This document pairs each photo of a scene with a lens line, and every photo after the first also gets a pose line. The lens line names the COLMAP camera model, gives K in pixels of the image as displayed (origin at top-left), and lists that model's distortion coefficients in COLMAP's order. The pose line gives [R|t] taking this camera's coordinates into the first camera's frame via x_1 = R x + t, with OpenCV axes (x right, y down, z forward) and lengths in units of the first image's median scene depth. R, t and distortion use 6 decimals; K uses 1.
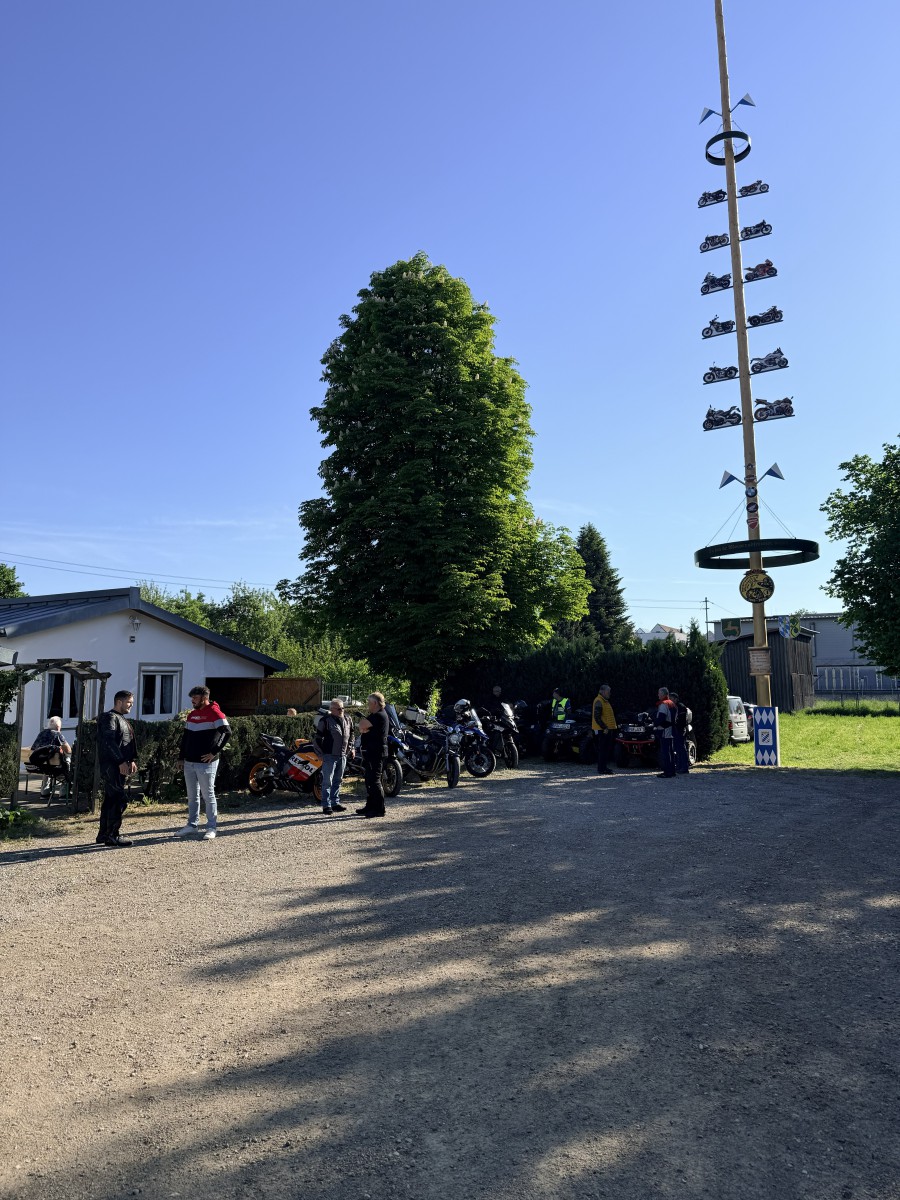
lens RADIAL K [[844.2, 0, 450.0], [0, 844.2, 600.0], [0, 0, 1]] dist [0.175986, -0.208909]
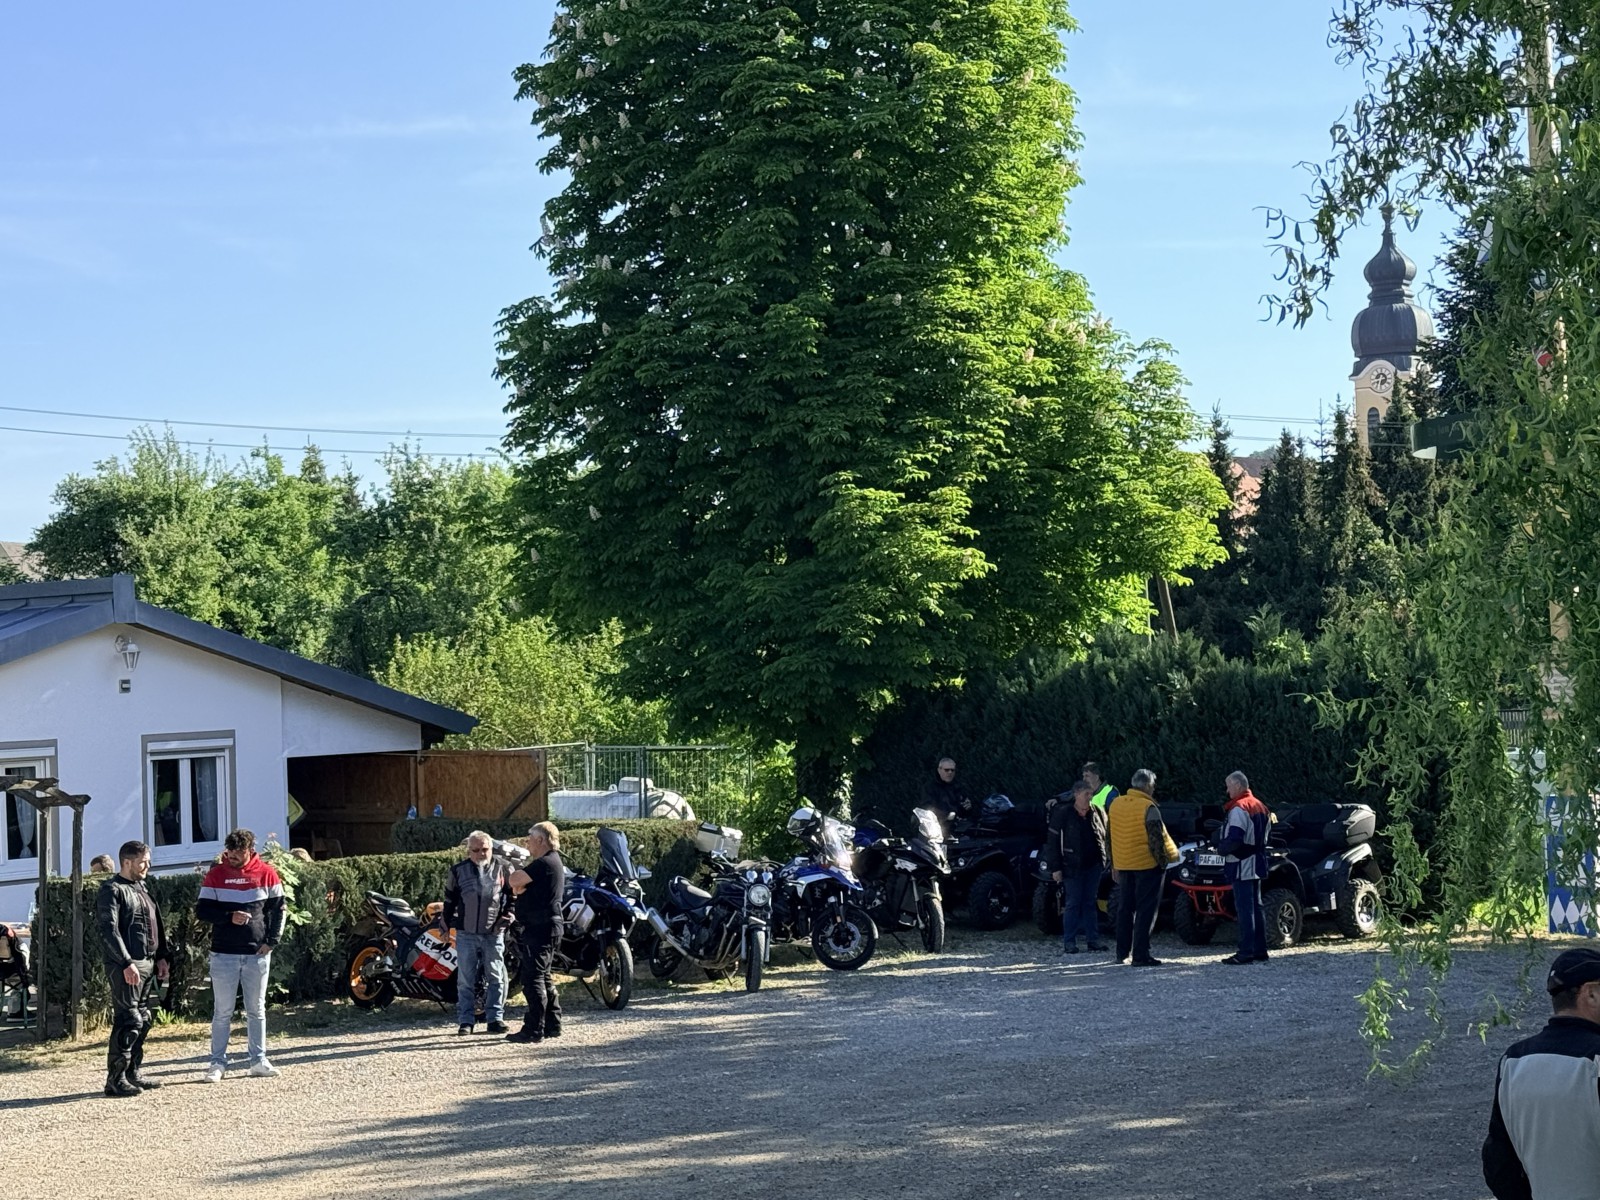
lens RADIAL K [[3033.2, 0, 800.0], [0, 3033.2, 600.0], [0, 0, 1]] dist [0.159017, 0.124184]
pose [[0.989839, -0.032183, -0.138499, 0.216443], [0.042945, 0.996225, 0.075436, -0.107413], [0.135549, -0.080618, 0.987485, -0.561114]]
